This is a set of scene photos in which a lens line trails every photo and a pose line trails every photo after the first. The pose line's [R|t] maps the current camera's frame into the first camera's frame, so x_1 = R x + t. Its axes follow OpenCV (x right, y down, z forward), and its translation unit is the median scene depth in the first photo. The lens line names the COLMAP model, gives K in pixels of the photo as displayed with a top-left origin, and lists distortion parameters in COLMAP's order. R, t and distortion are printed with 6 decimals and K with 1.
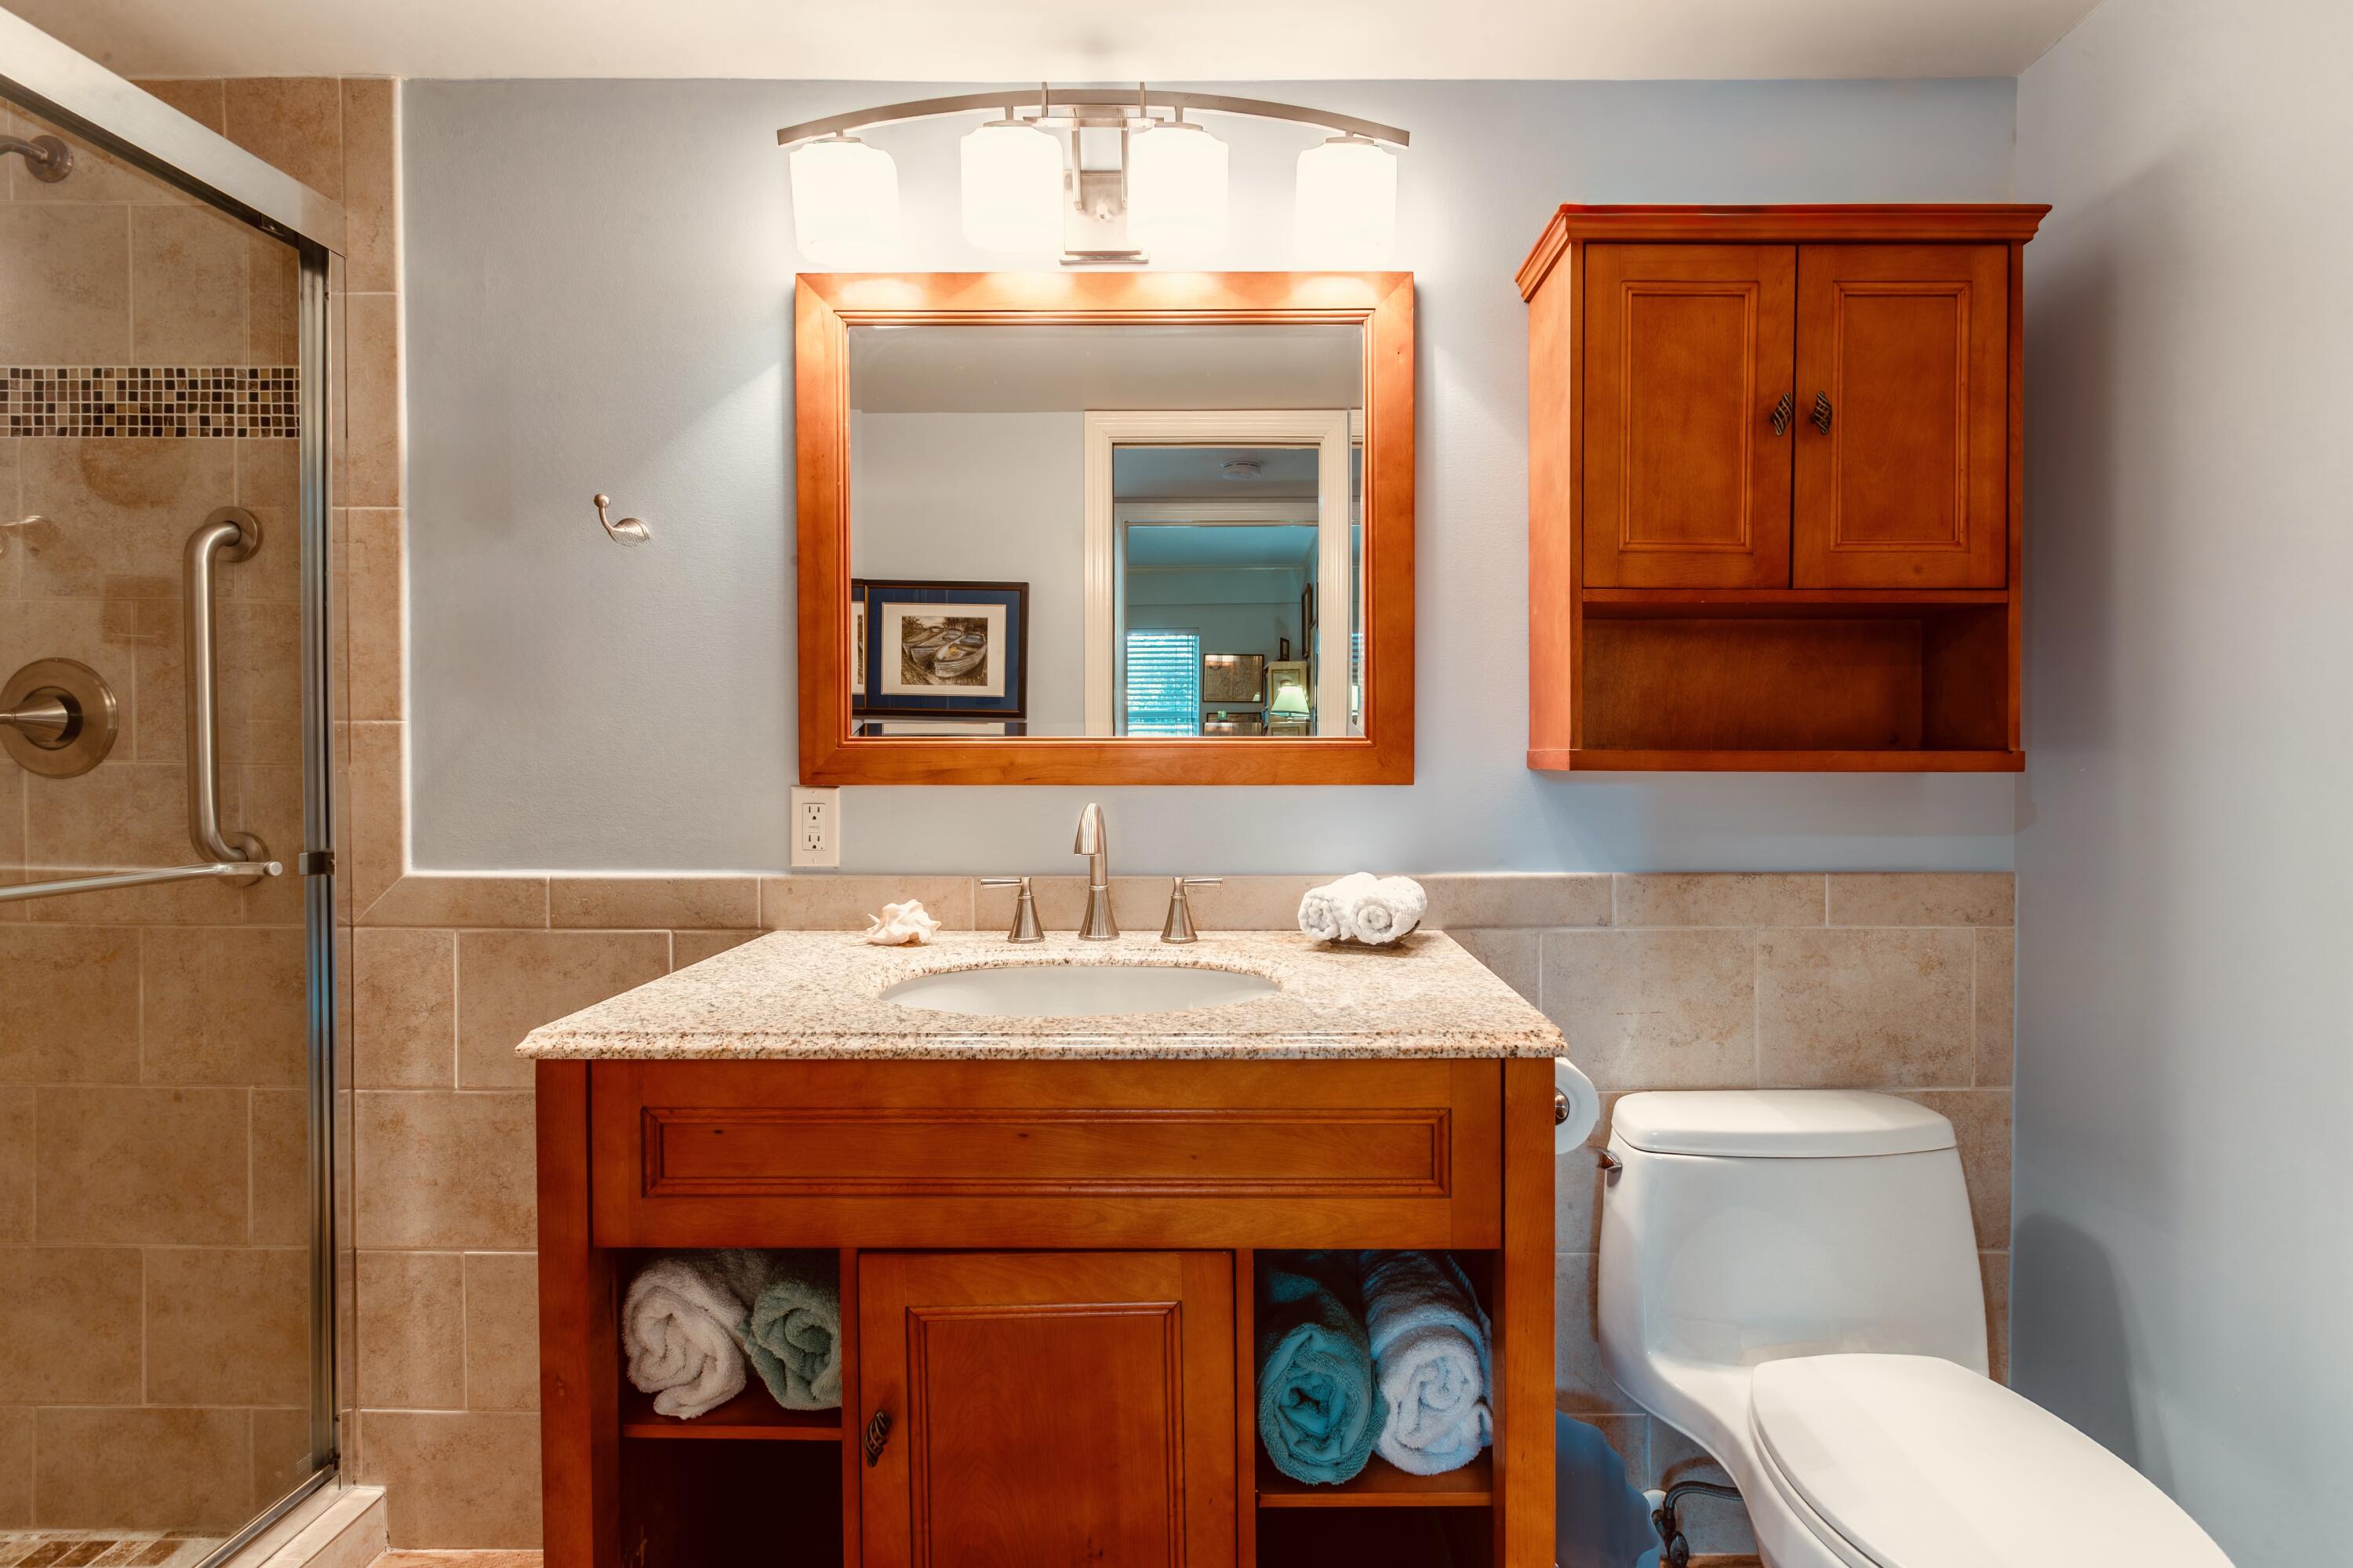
lens RADIAL K [[1130.0, 0, 1176.5], [0, 1130.0, 784.0], [0, 0, 1]] dist [-0.000526, 0.000044]
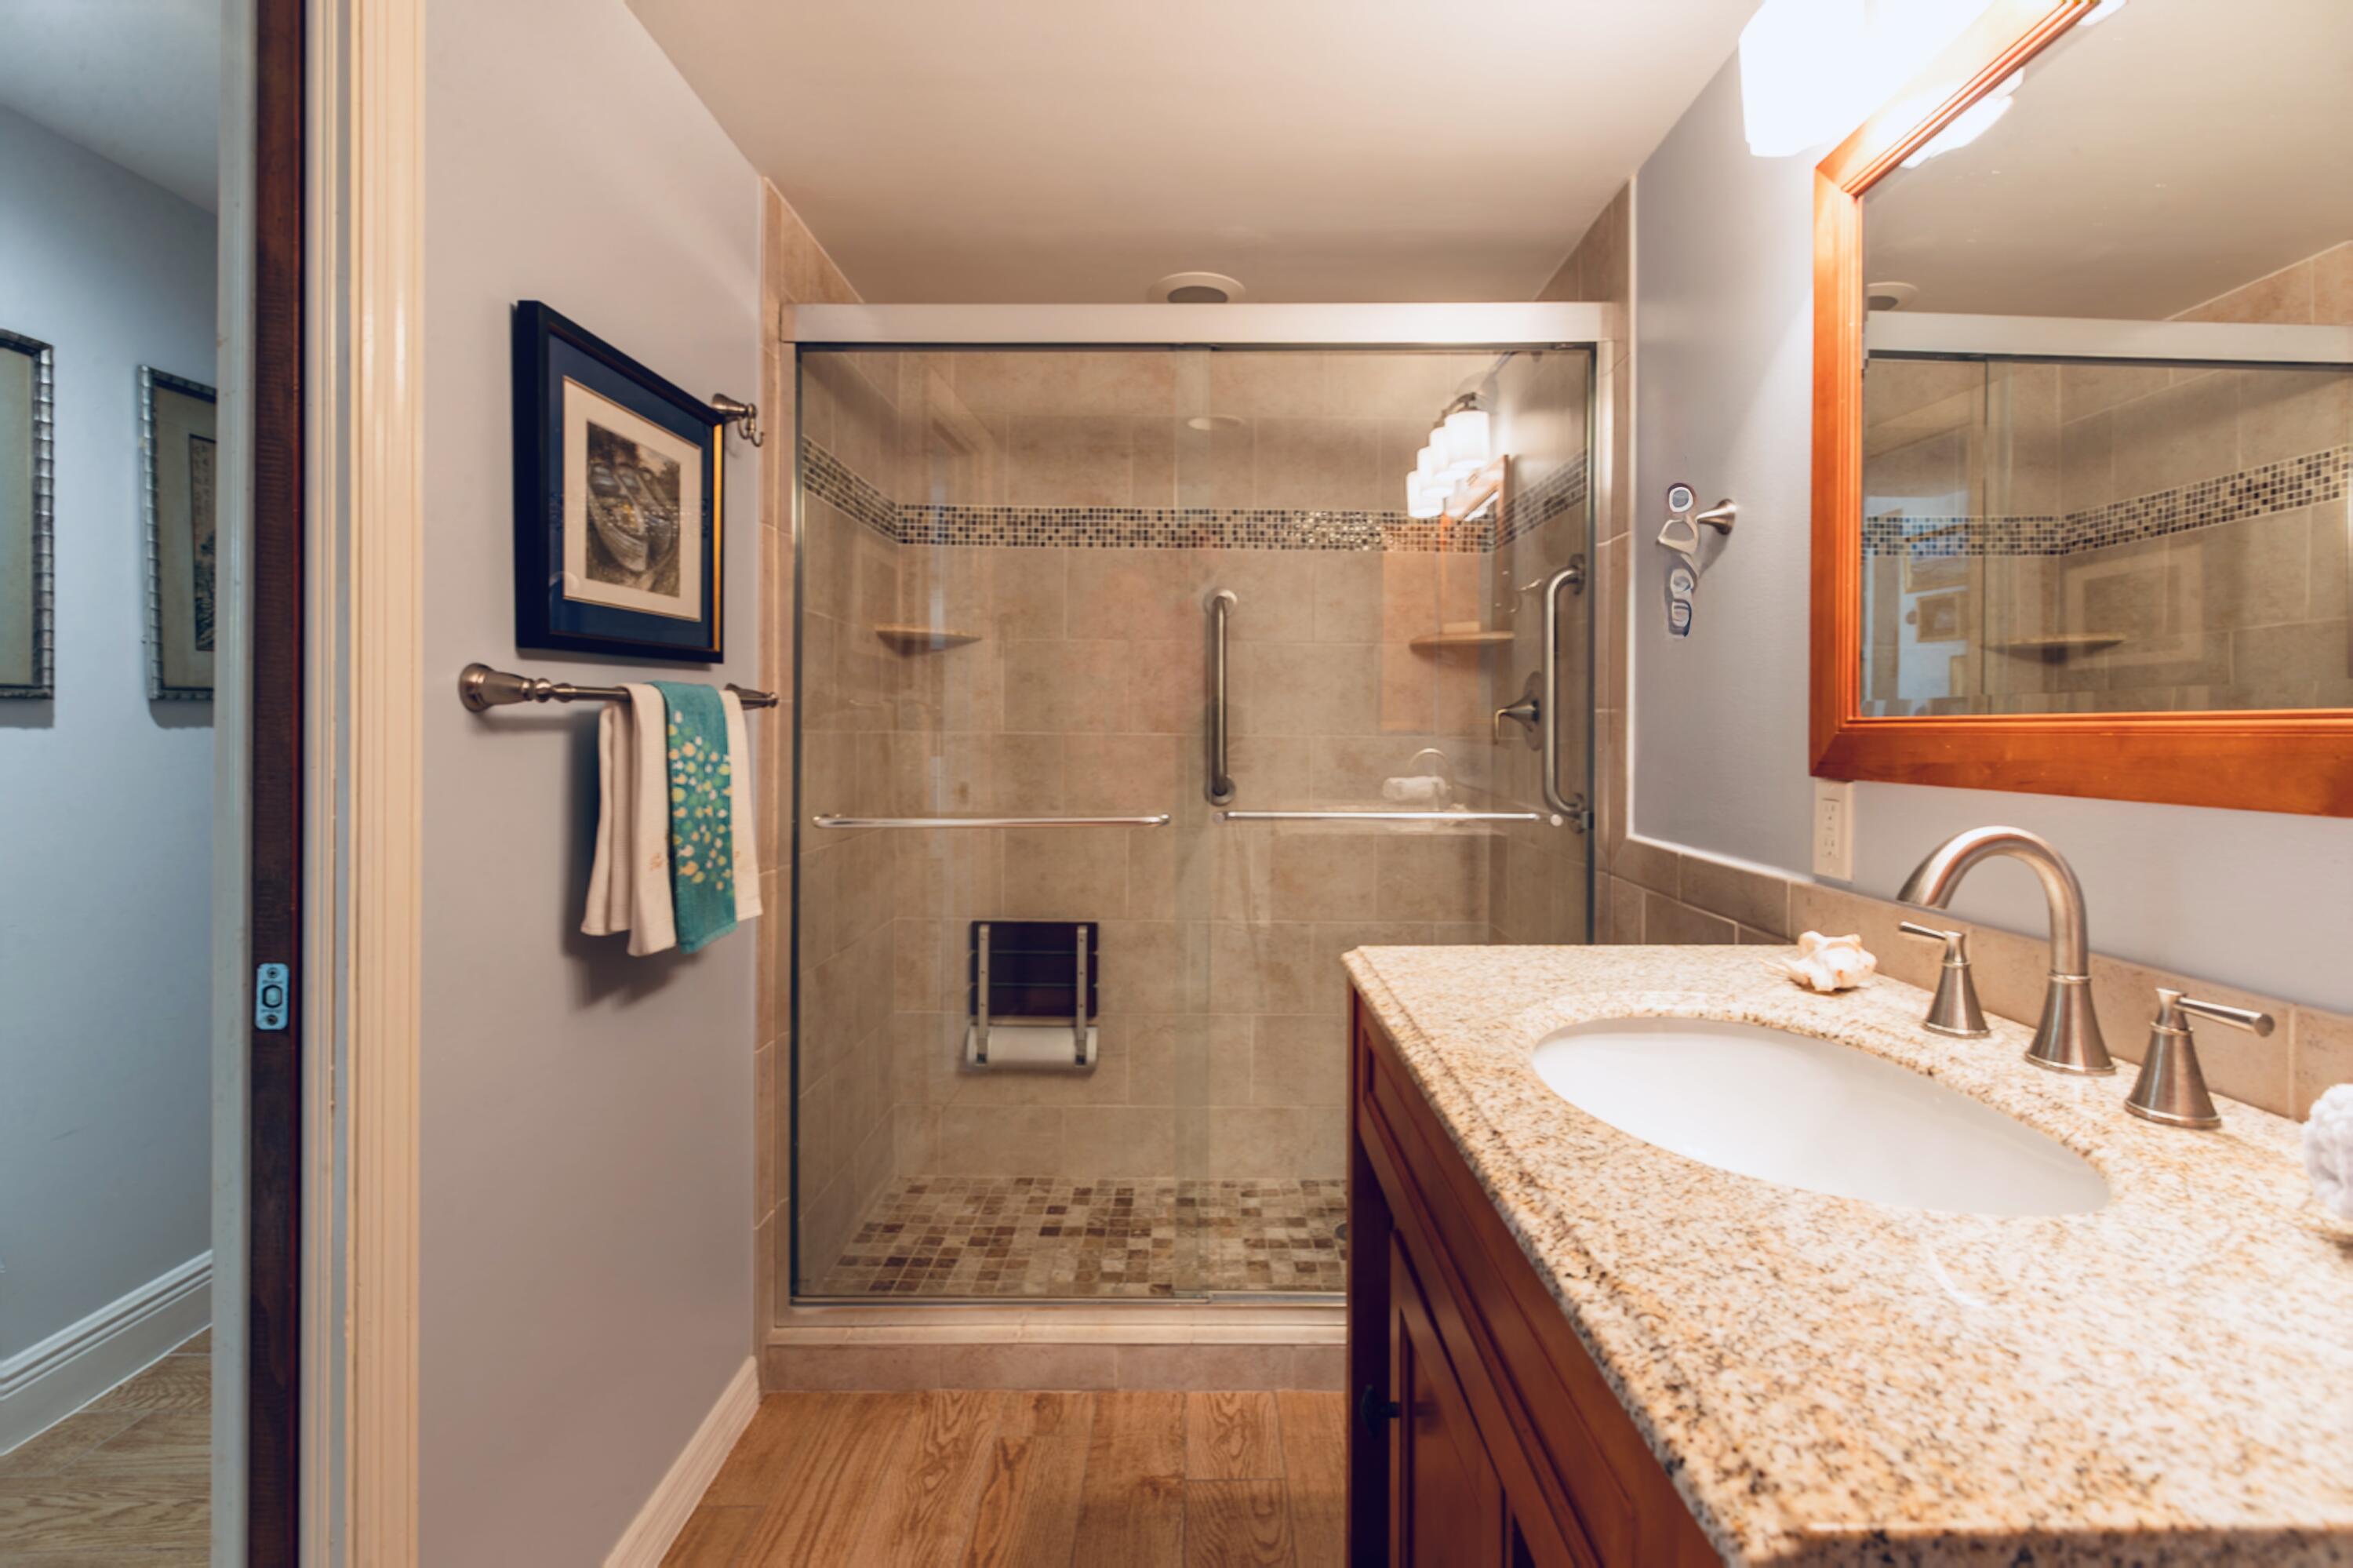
lens RADIAL K [[1069.7, 0, 1182.7], [0, 1069.7, 738.7], [0, 0, 1]] dist [0.000608, 0.000032]
pose [[-0.003599, 0.006165, -0.999975, 0.457689], [-0.027853, 0.999592, 0.006263, -0.018593], [0.999606, 0.027875, -0.003425, 0.538180]]
